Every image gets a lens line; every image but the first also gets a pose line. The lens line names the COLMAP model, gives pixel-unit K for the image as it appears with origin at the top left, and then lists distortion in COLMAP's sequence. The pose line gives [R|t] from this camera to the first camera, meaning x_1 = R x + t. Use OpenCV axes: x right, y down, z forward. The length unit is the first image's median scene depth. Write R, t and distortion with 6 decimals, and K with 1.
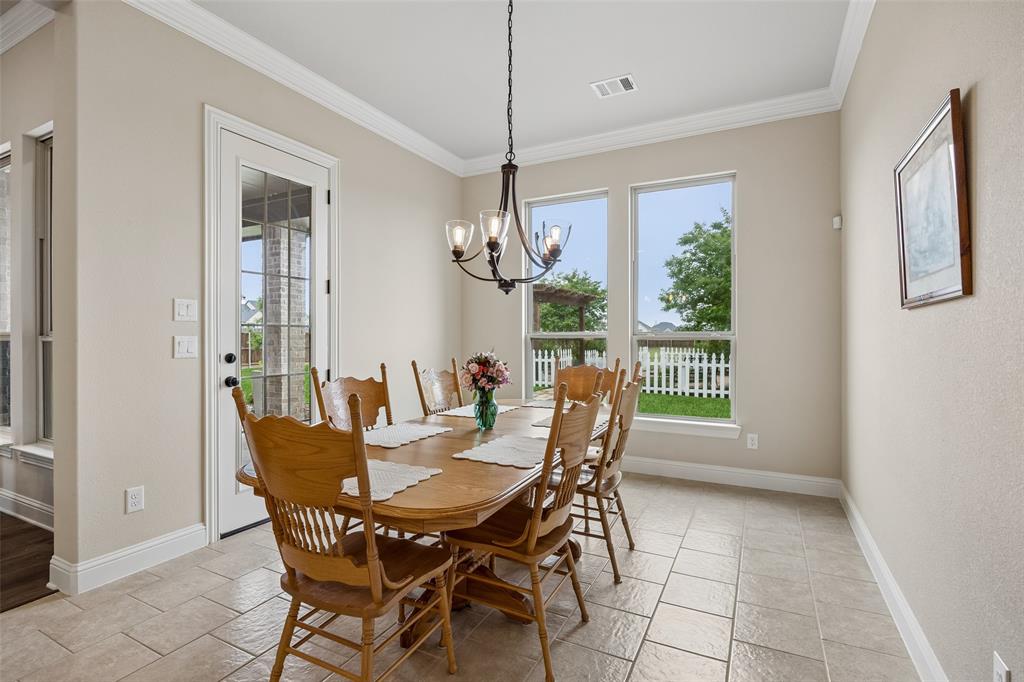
lens RADIAL K [[487.9, 0, 520.3], [0, 487.9, 336.8], [0, 0, 1]] dist [-0.013694, 0.001034]
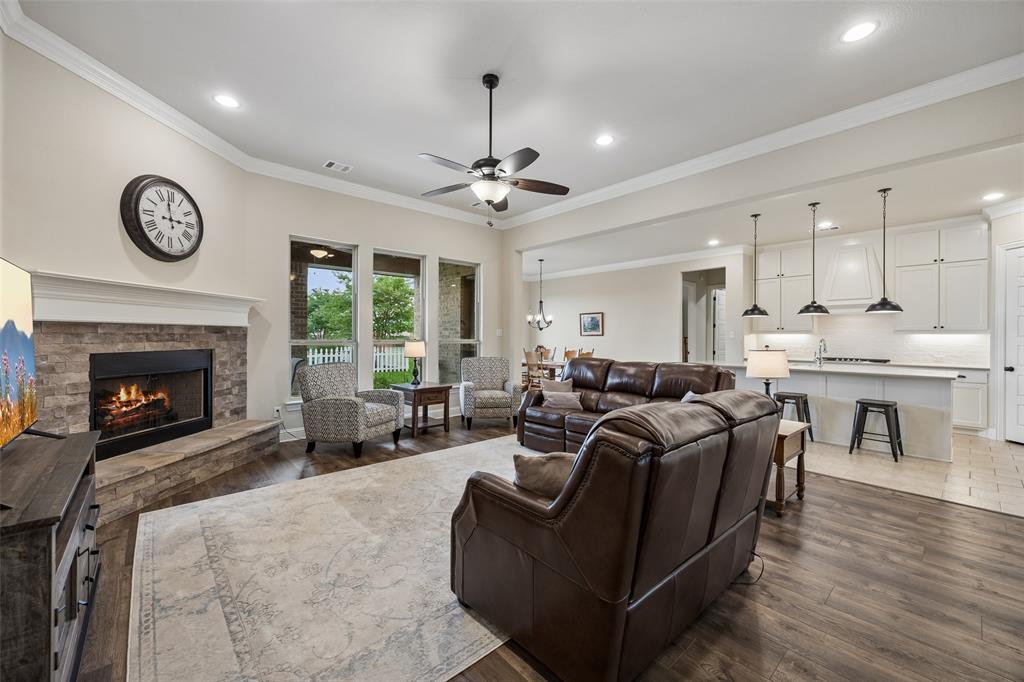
lens RADIAL K [[405.0, 0, 516.6], [0, 405.0, 337.8], [0, 0, 1]] dist [0.003346, 0.000106]
pose [[0.360262, 0.002181, 0.932849, -0.828658], [-0.004887, 0.999988, -0.000451, -0.005993], [-0.932838, -0.004397, 0.360268, -0.019721]]
